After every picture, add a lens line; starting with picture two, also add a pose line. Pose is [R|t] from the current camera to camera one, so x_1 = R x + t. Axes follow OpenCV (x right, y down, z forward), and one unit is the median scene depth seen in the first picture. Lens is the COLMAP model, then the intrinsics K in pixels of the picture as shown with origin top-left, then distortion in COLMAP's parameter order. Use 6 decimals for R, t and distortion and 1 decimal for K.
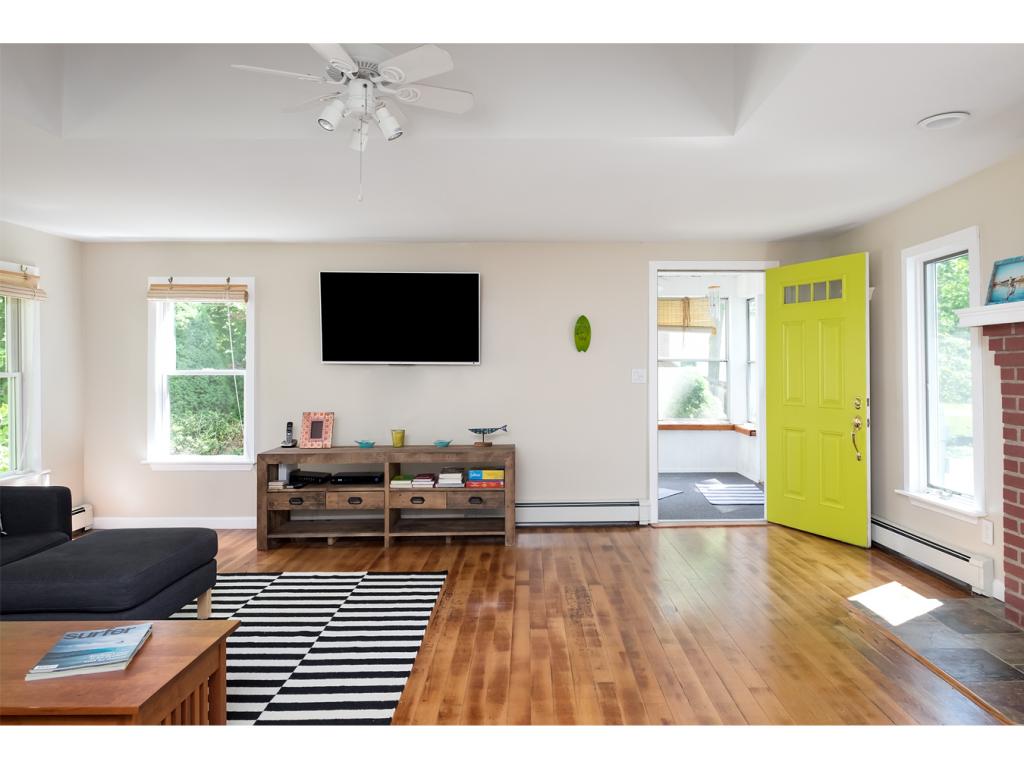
lens RADIAL K [[631.6, 0, 532.6], [0, 631.6, 379.4], [0, 0, 1]] dist [0.004176, 0.001685]
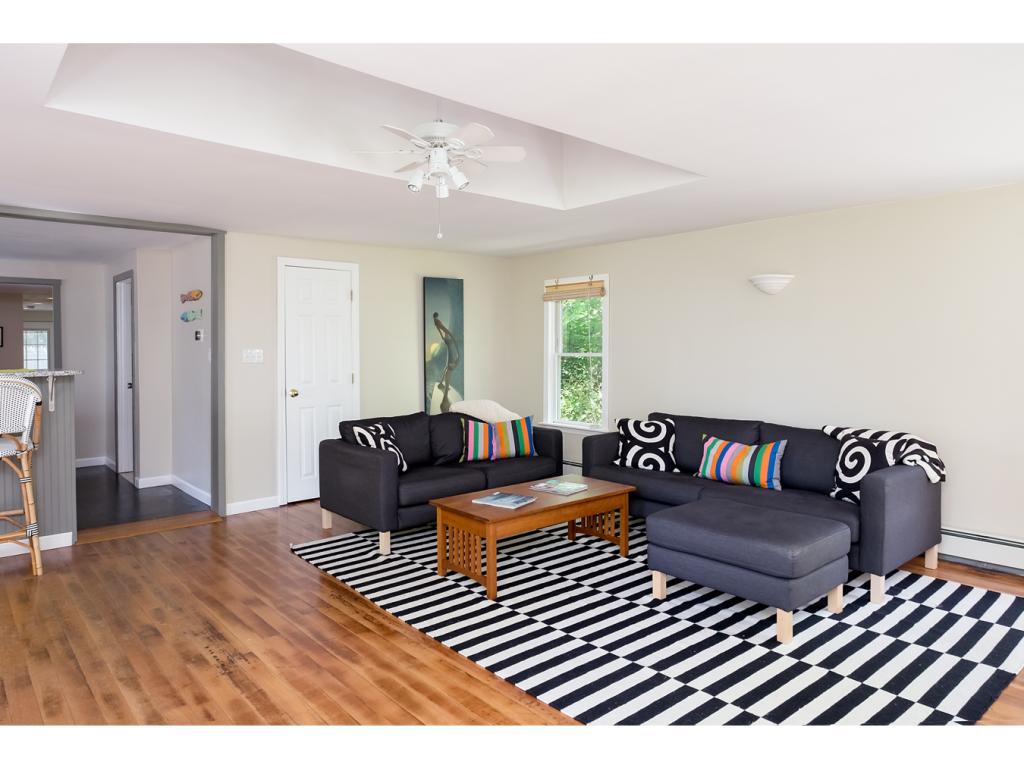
lens RADIAL K [[665.2, 0, 477.5], [0, 665.2, 345.1], [0, 0, 1]] dist [-0.004009, -0.001116]
pose [[-0.776649, 0.019517, -0.629631, 0.278442], [0.013691, 0.999807, 0.014104, -0.030817], [0.629784, 0.002333, -0.776767, 1.089244]]
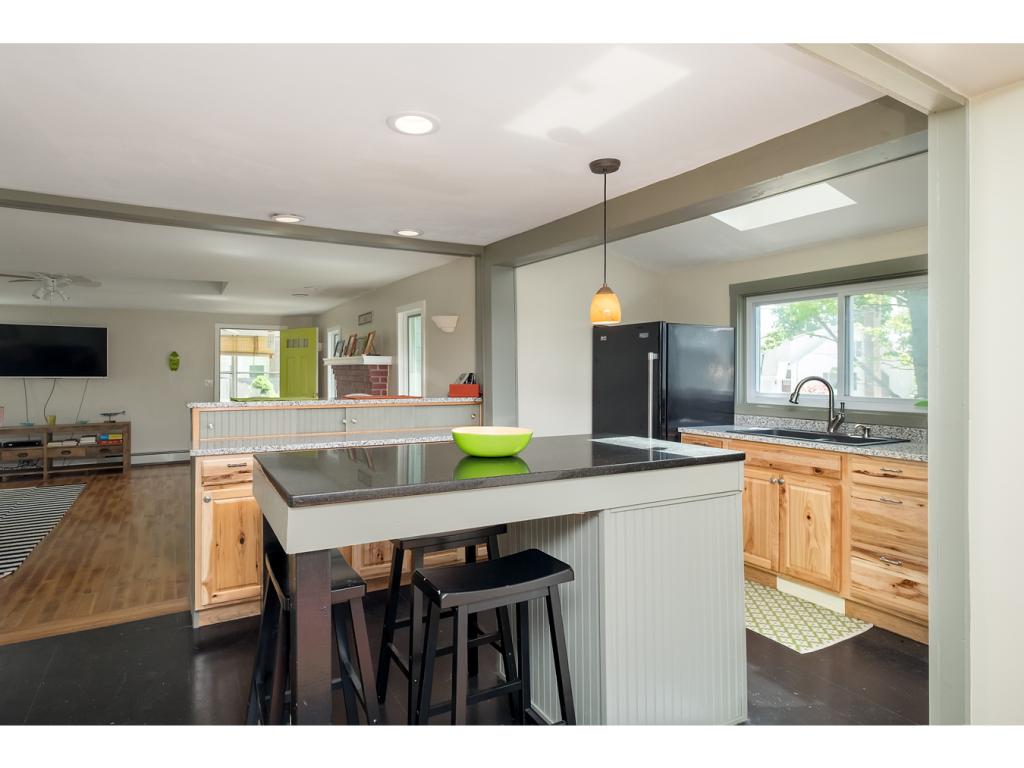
lens RADIAL K [[559.7, 0, 484.5], [0, 559.7, 372.4], [0, 0, 1]] dist [0.014602, 0.000608]
pose [[0.877912, 0.001795, 0.478818, 0.101897], [0.002148, 0.999968, -0.007688, -0.028020], [-0.478817, 0.007778, 0.877880, -1.043468]]
